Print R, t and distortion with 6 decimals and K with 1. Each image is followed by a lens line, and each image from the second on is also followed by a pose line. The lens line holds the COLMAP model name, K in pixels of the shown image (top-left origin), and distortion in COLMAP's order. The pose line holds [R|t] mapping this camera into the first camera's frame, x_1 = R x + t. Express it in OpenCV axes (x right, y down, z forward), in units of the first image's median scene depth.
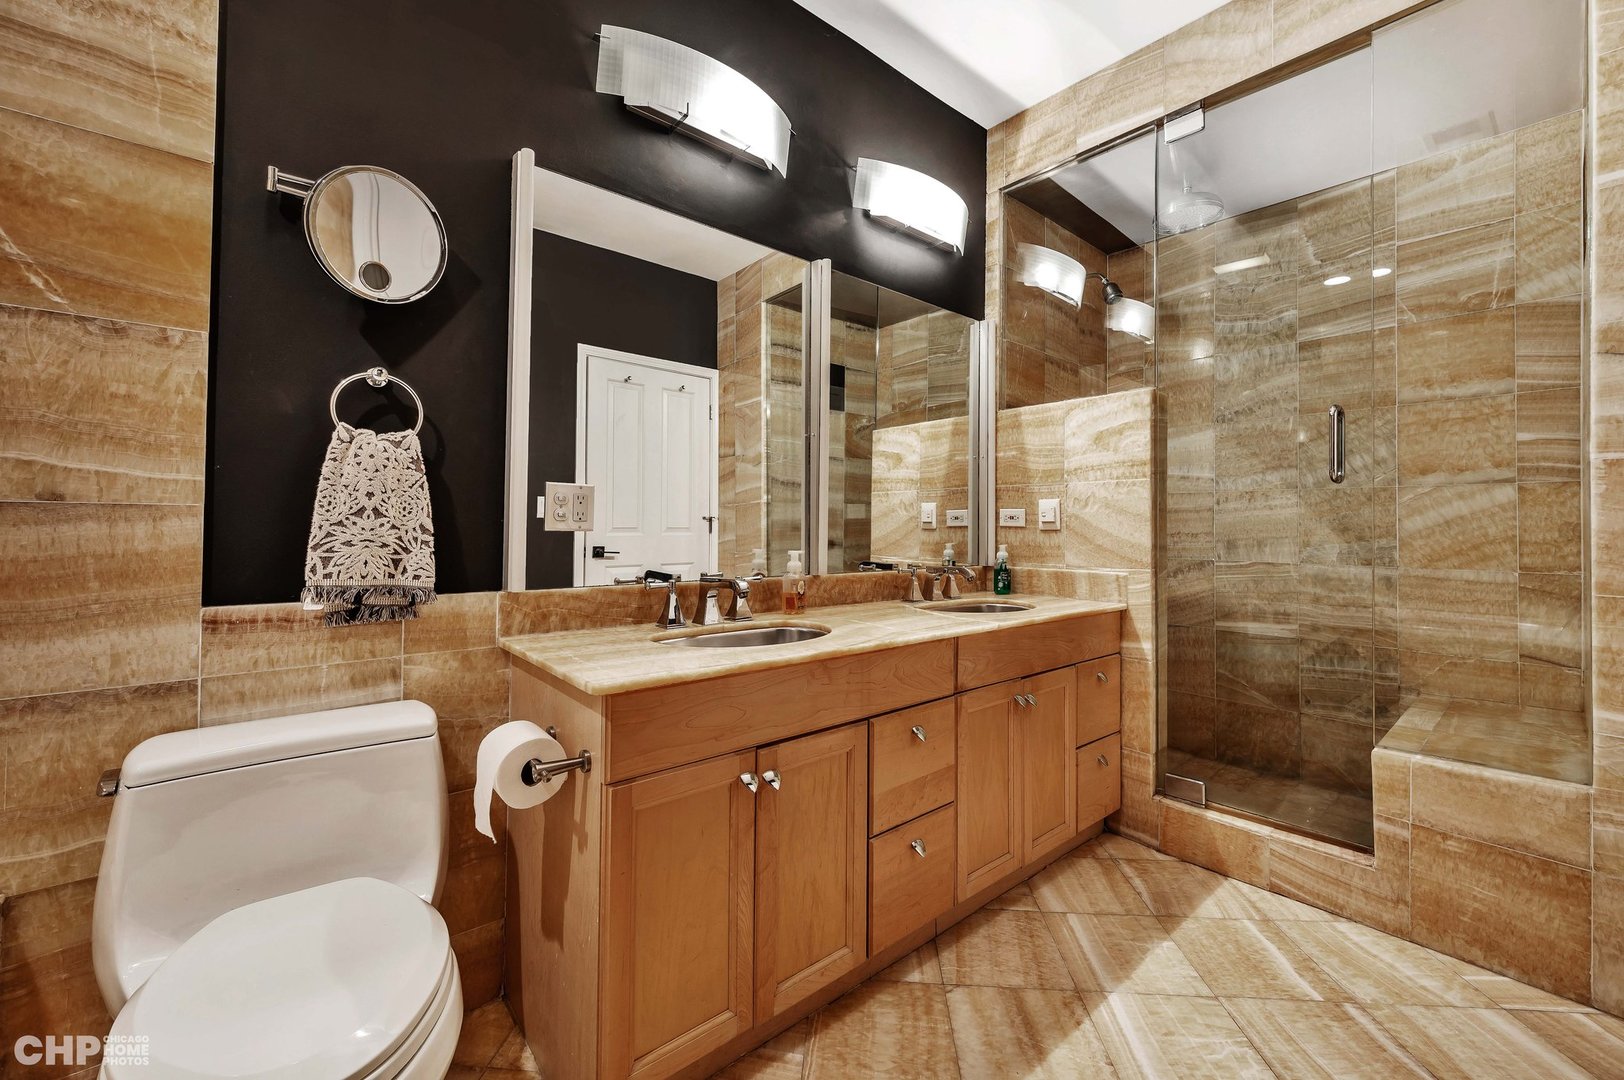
lens RADIAL K [[645.3, 0, 815.8], [0, 645.3, 528.4], [0, 0, 1]] dist [-0.002789, 0.000216]
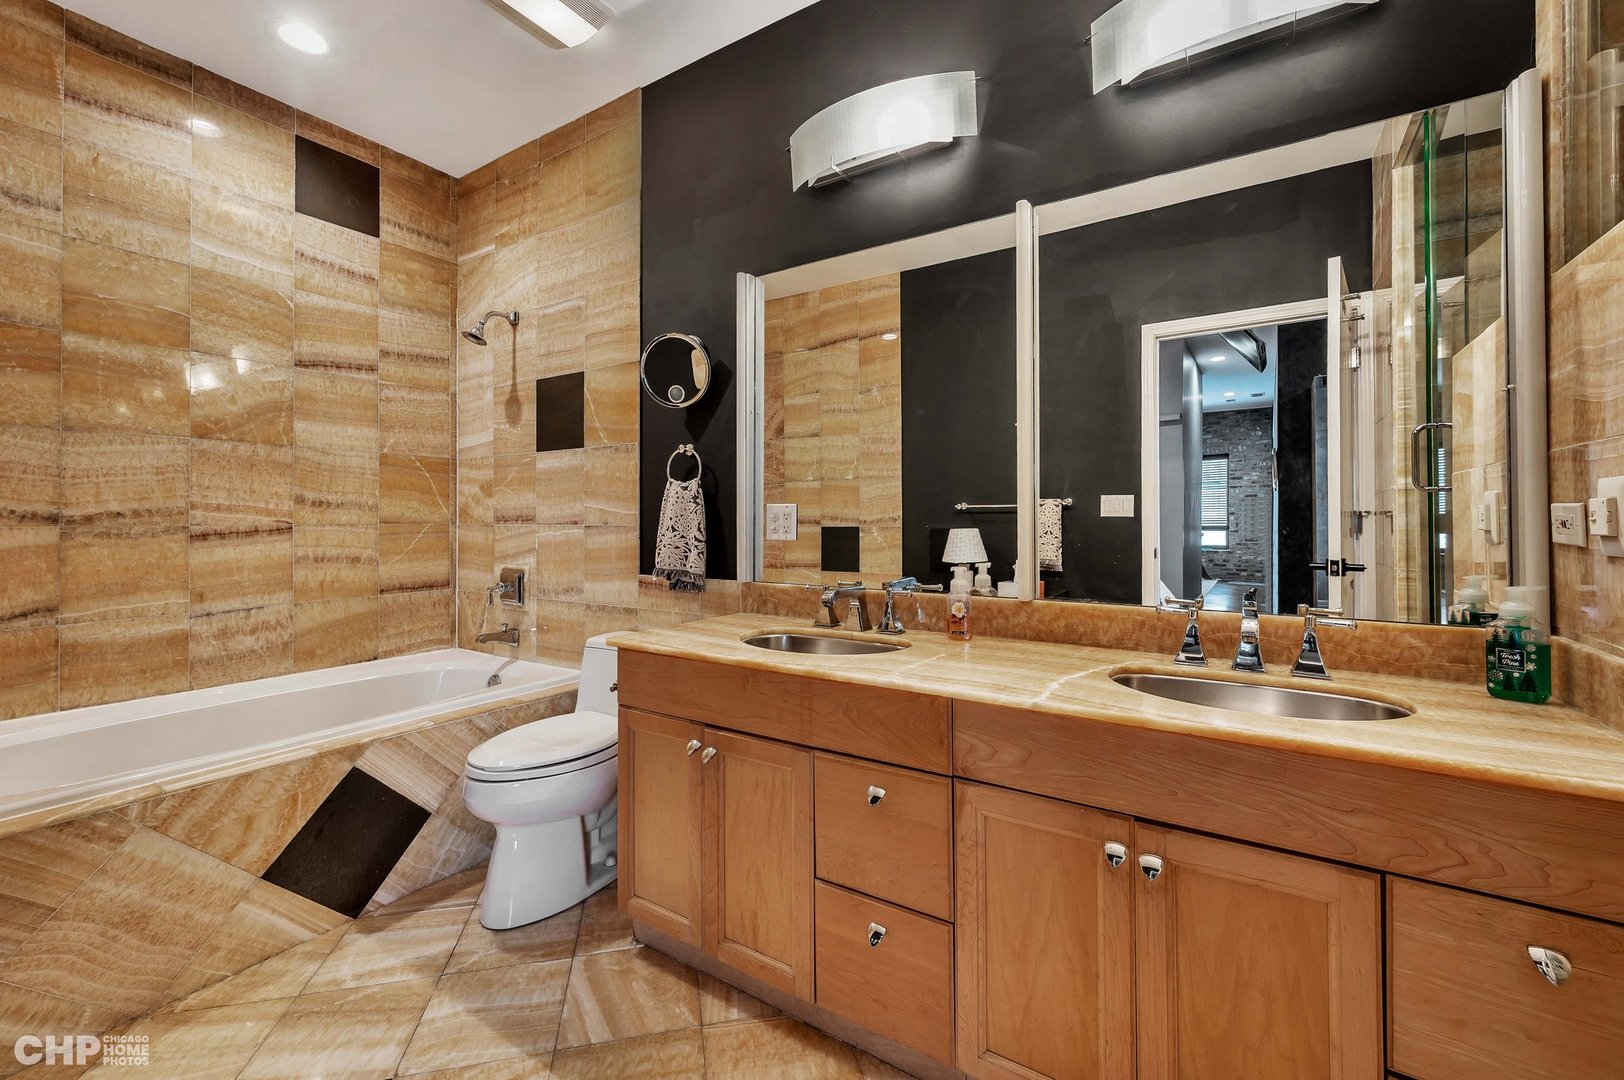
lens RADIAL K [[661.3, 0, 810.7], [0, 661.3, 523.3], [0, 0, 1]] dist [0.000080, 0.000067]
pose [[0.288349, 0.000934, -0.957525, 1.052949], [0.007100, 0.999970, 0.003114, -0.038307], [0.957499, -0.007696, 0.288334, 0.757791]]
